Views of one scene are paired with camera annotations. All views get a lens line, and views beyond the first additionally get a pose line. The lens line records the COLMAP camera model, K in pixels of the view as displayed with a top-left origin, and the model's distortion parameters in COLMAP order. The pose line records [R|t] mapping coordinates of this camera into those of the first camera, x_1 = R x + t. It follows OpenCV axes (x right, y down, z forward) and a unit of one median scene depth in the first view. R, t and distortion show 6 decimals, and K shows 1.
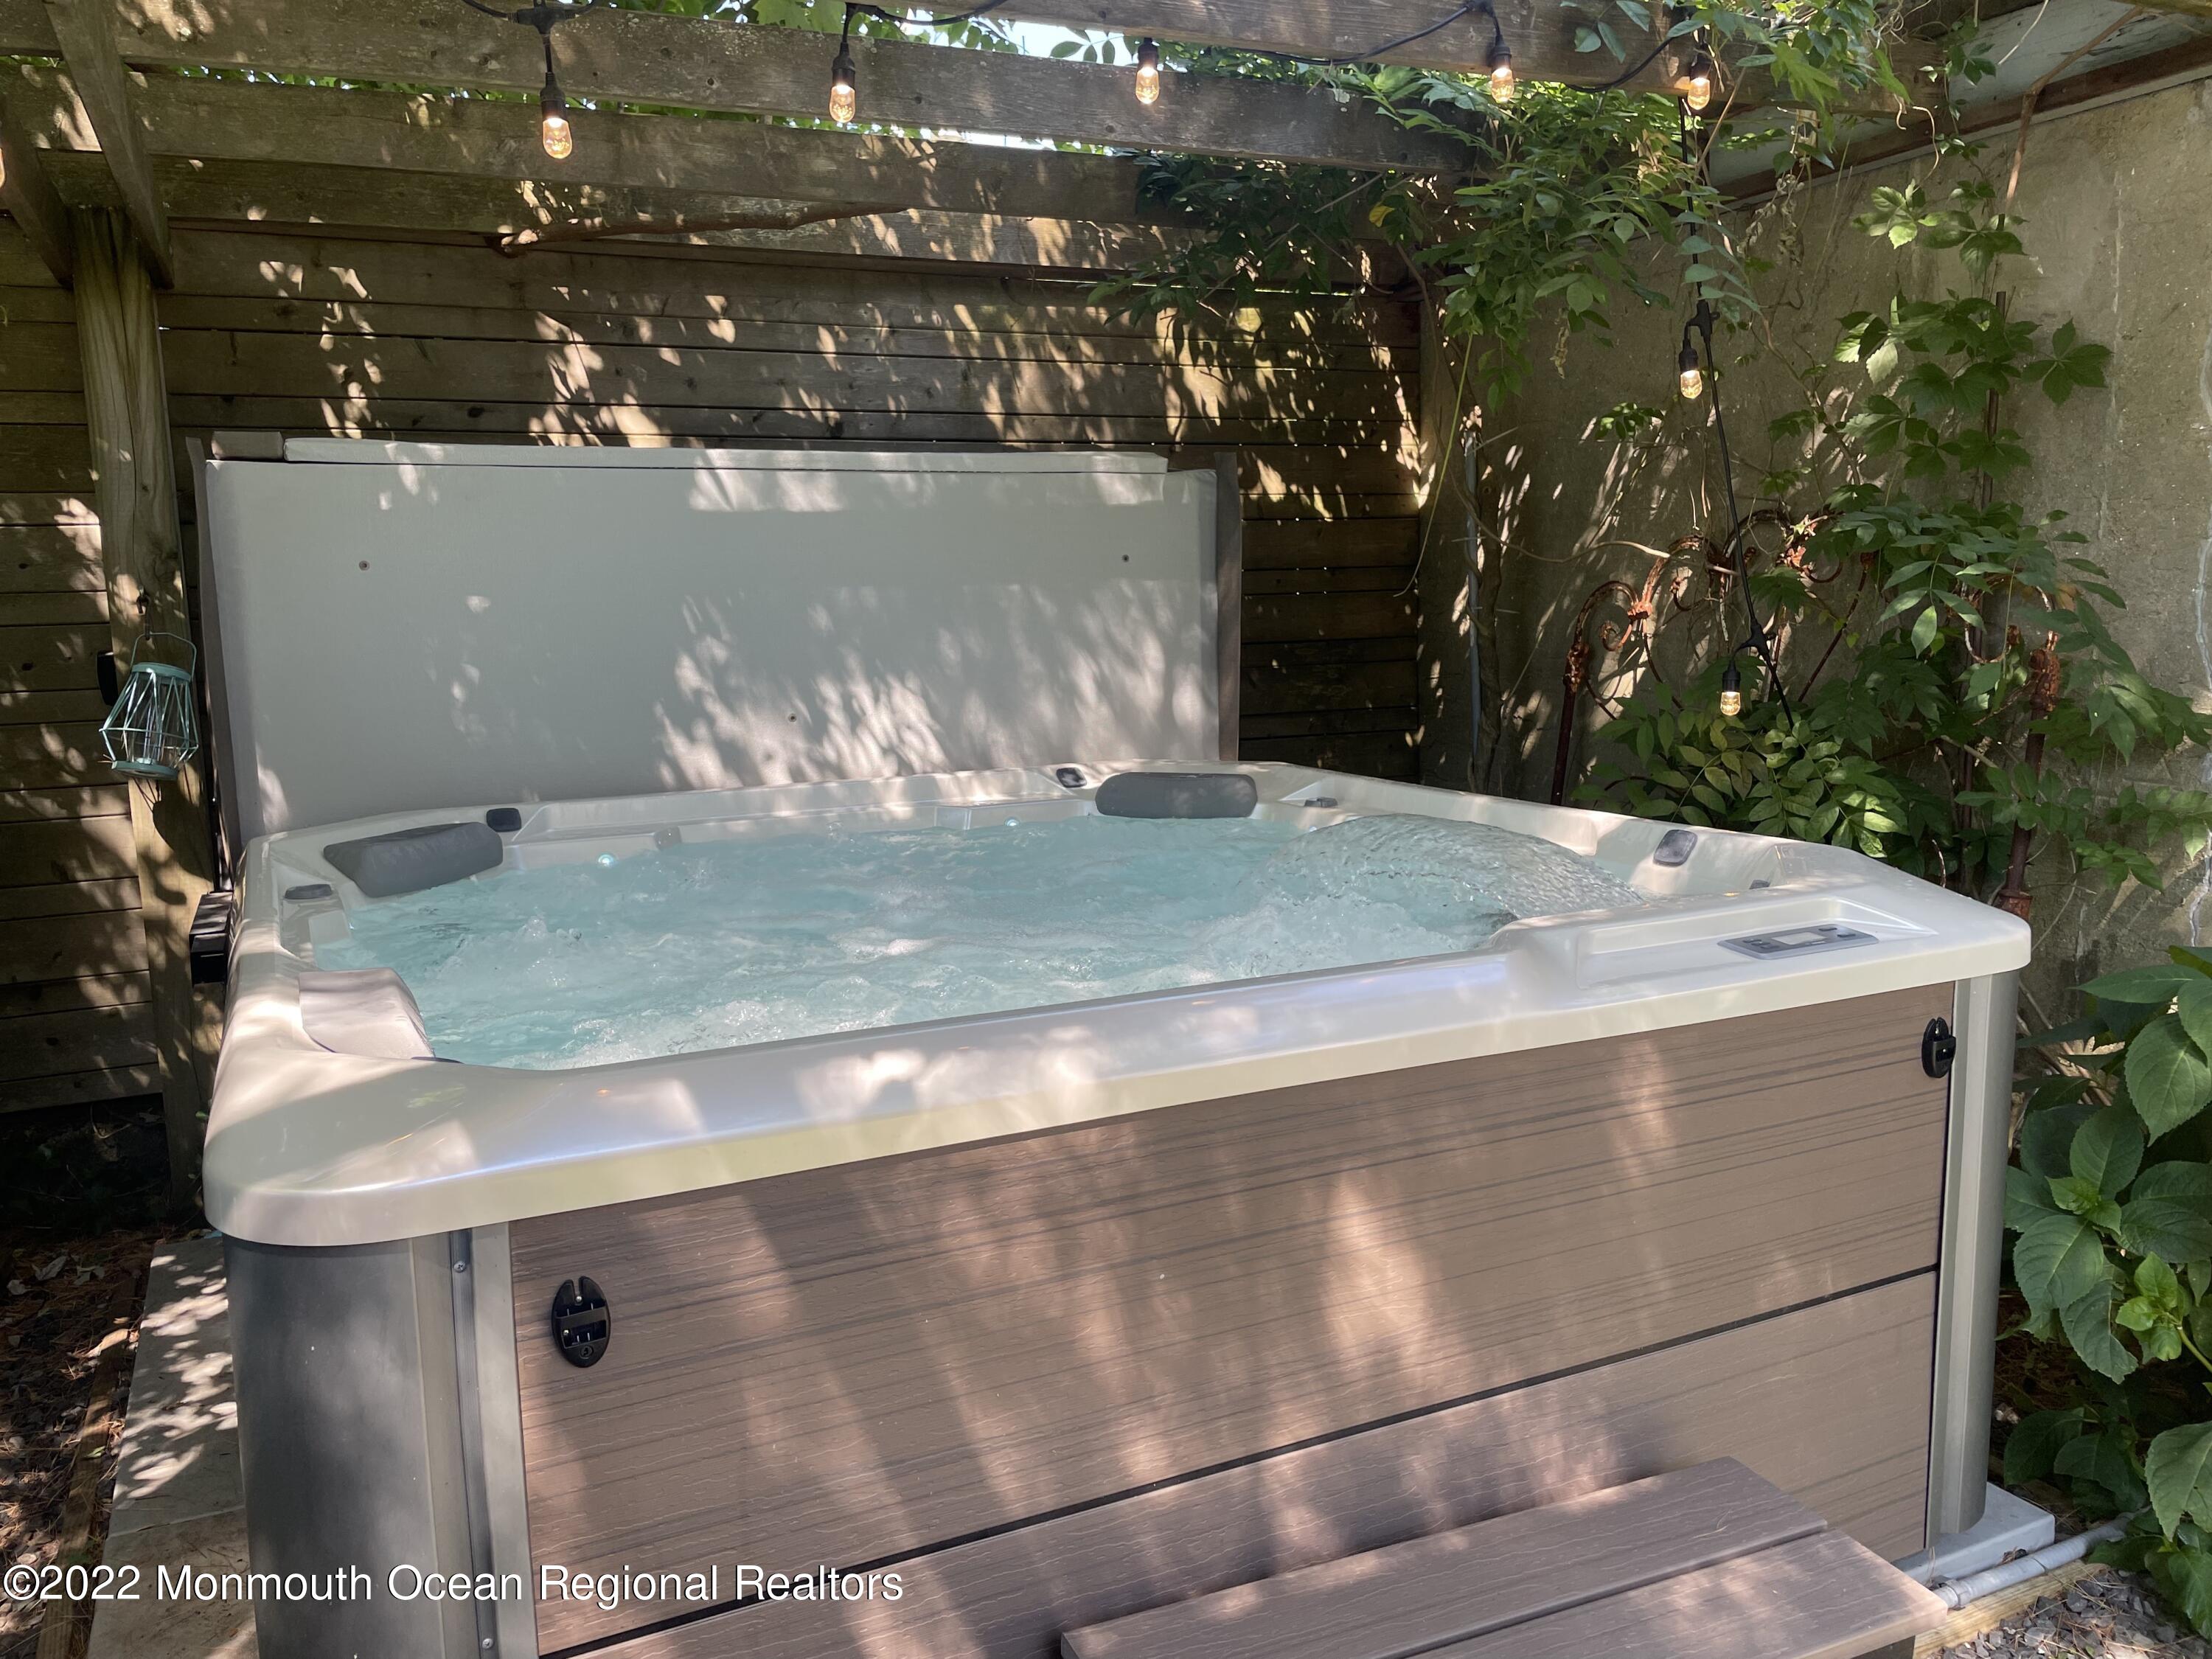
lens RADIAL K [[1674.9, 0, 1072.7], [0, 1674.9, 839.6], [0, 0, 1]] dist [0.085561, -0.112305]
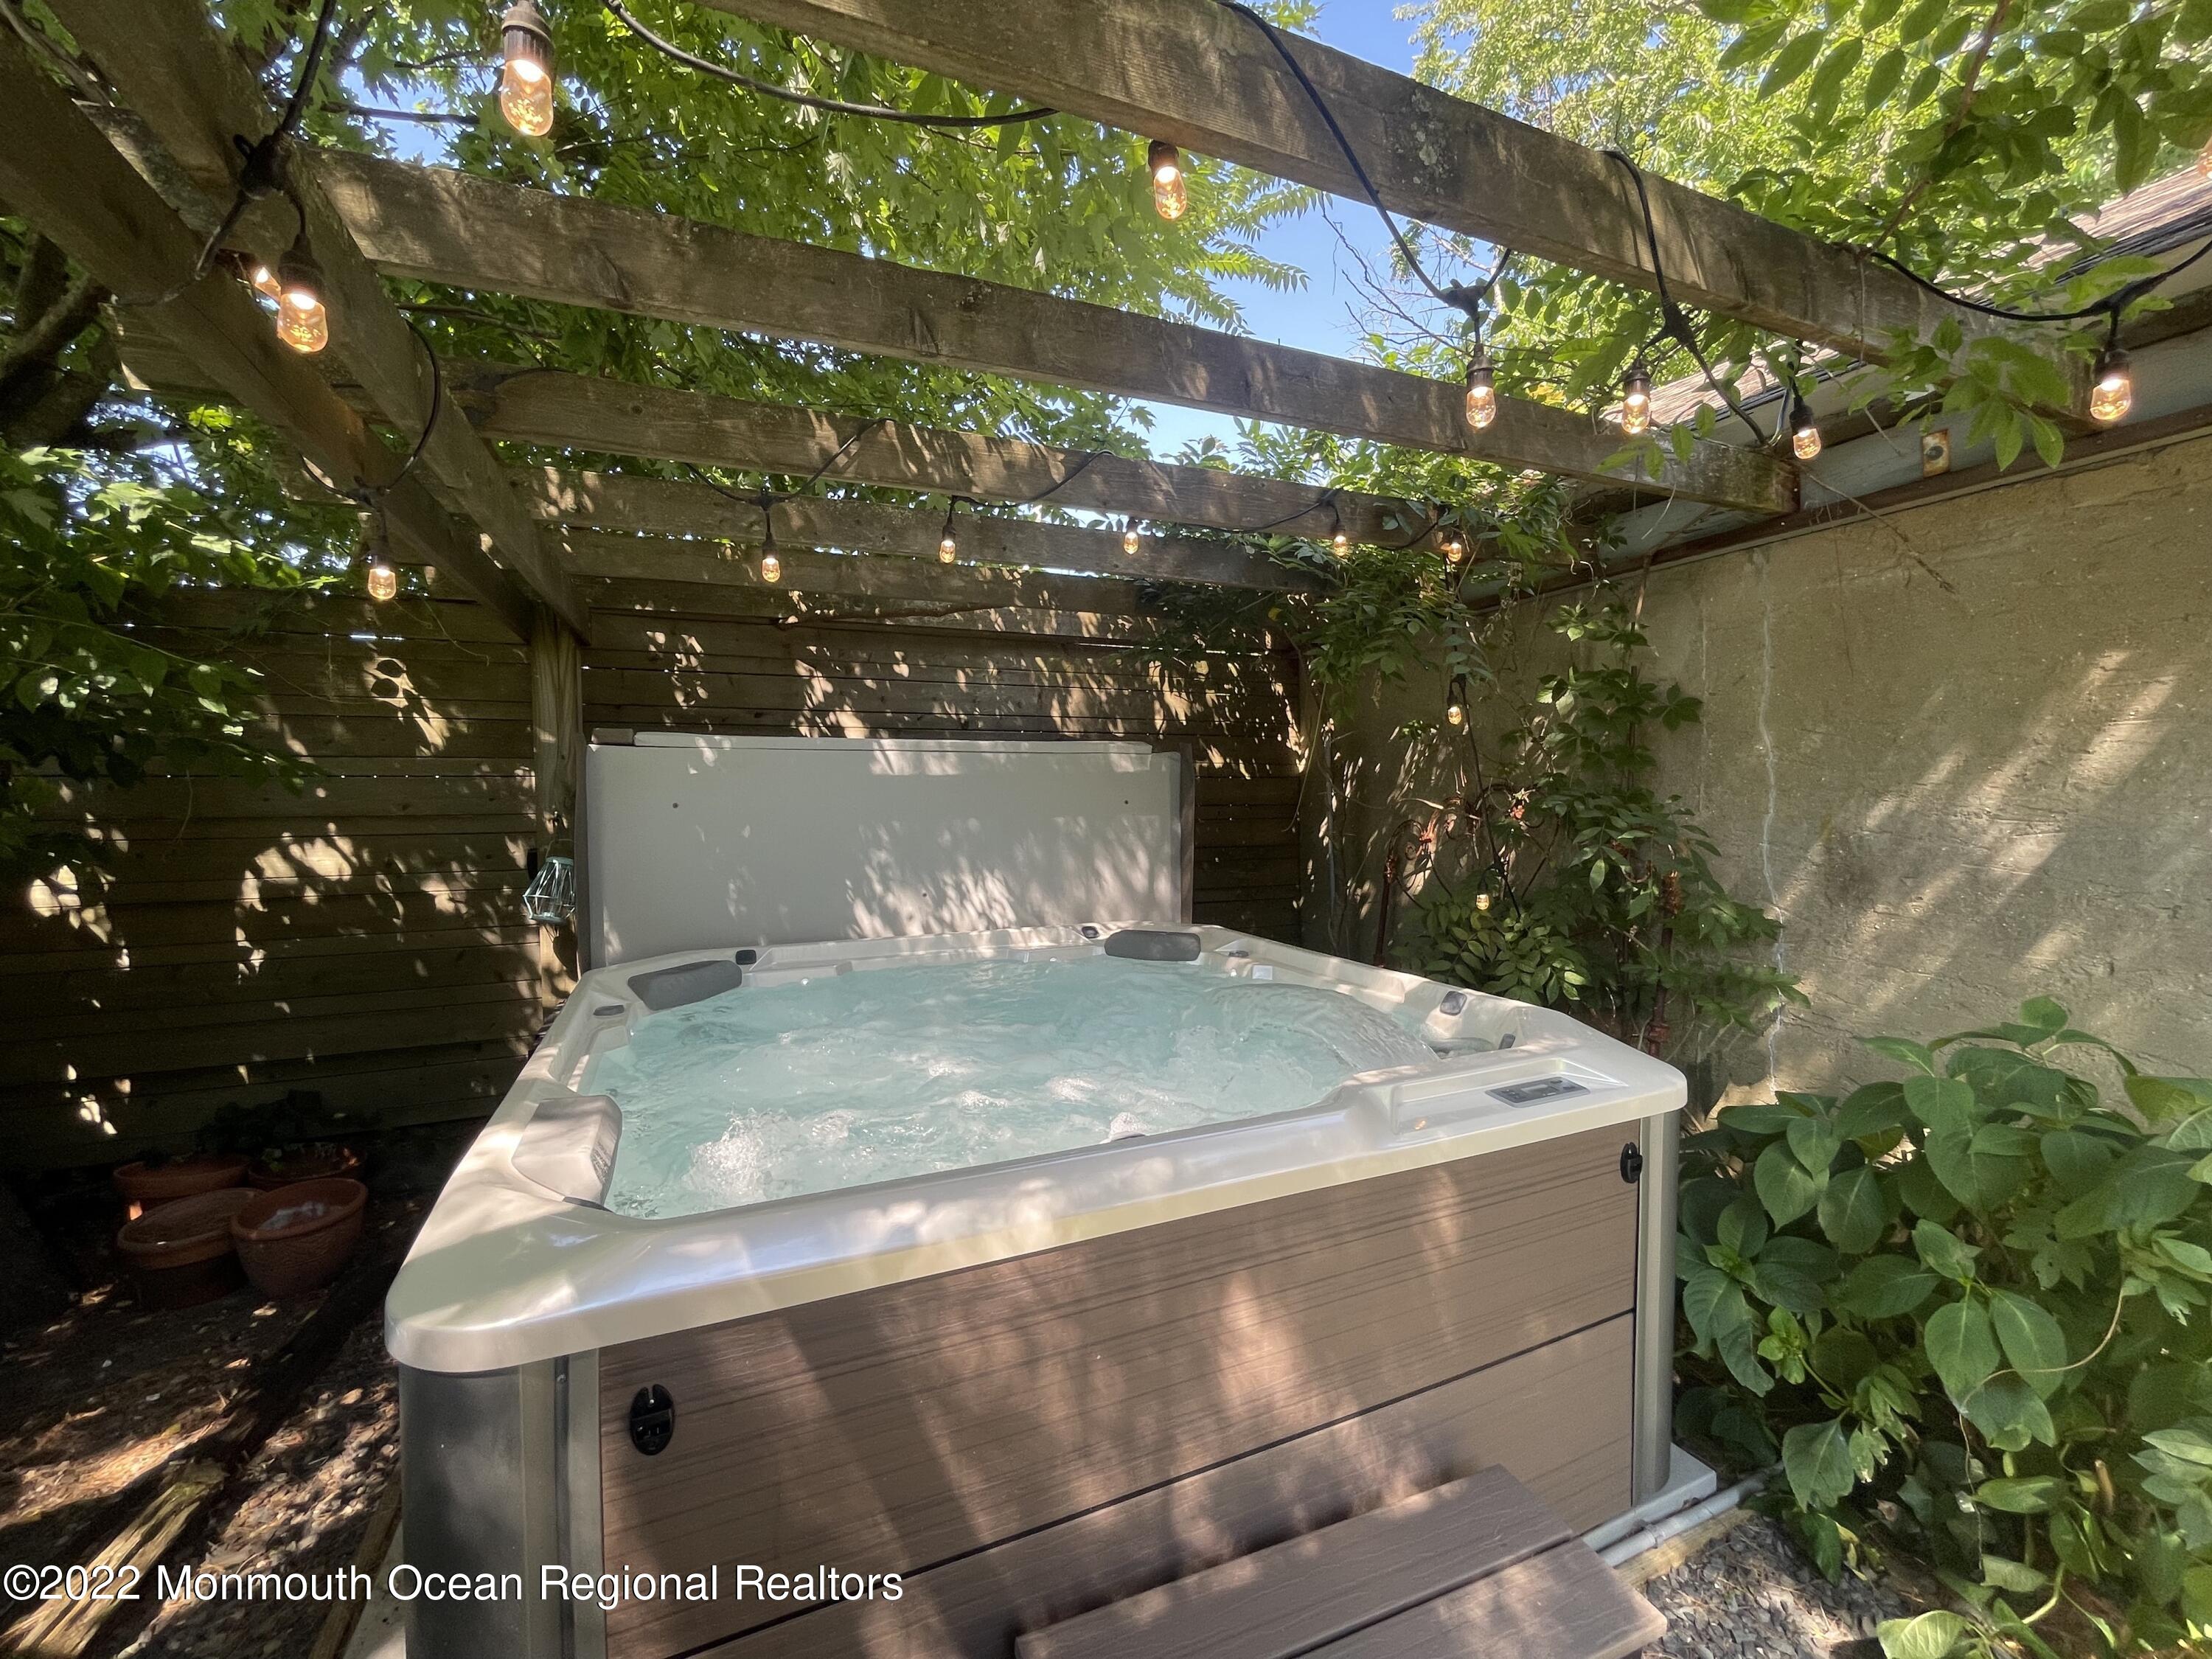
lens RADIAL K [[896.6, 0, 1106.0], [0, 896.6, 829.5], [0, 0, 1]] dist [-0.003246, -0.000585]
pose [[0.999638, 0.019203, -0.018852, 0.033737], [-0.021093, 0.994168, -0.105763, -0.051724], [0.016711, 0.106122, 0.994213, 0.111848]]
